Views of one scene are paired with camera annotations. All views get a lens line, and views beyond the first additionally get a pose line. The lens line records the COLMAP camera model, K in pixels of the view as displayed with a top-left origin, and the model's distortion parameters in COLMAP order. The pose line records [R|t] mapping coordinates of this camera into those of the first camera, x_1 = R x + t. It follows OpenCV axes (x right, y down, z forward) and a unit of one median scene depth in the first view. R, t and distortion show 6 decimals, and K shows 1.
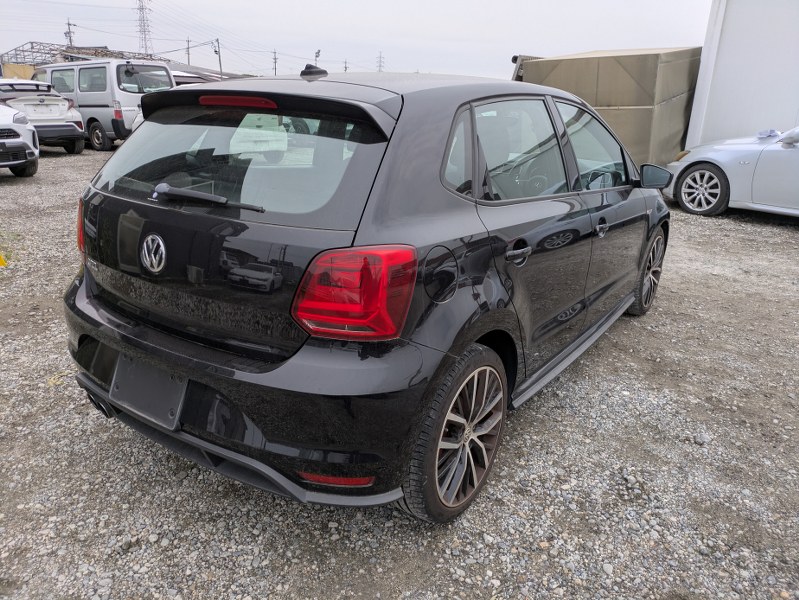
lens RADIAL K [[599.8, 0, 399.5], [0, 599.8, 300.0], [0, 0, 1]] dist [0.007277, 0.002645]
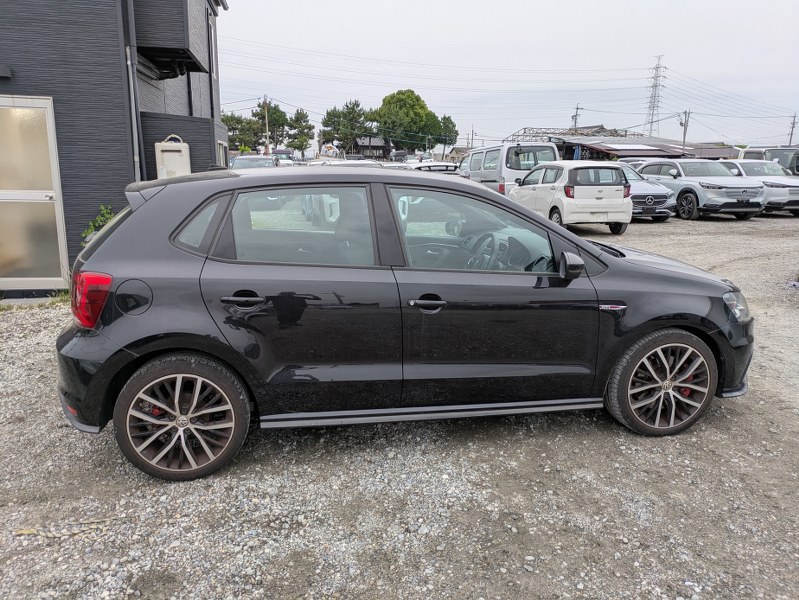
lens RADIAL K [[613.1, 0, 404.4], [0, 613.1, 302.5], [0, 0, 1]] dist [0.013935, 0.002696]
pose [[0.701703, 0.132627, -0.700016, 1.309300], [-0.208934, 0.977630, -0.024212, -0.109136], [0.681146, 0.163247, 0.713716, 0.264188]]
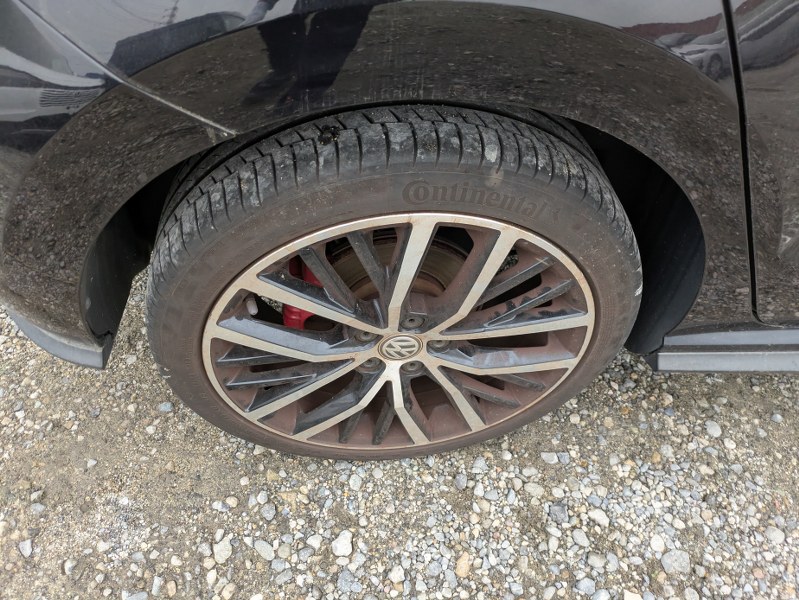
lens RADIAL K [[599.8, 0, 399.5], [0, 599.8, 300.0], [0, 0, 1]] dist [0.007277, 0.002645]
pose [[0.639706, 0.599671, -0.480803, 0.252215], [-0.284957, 0.765996, 0.576238, -0.014135], [0.713846, -0.231615, 0.660892, 0.691813]]
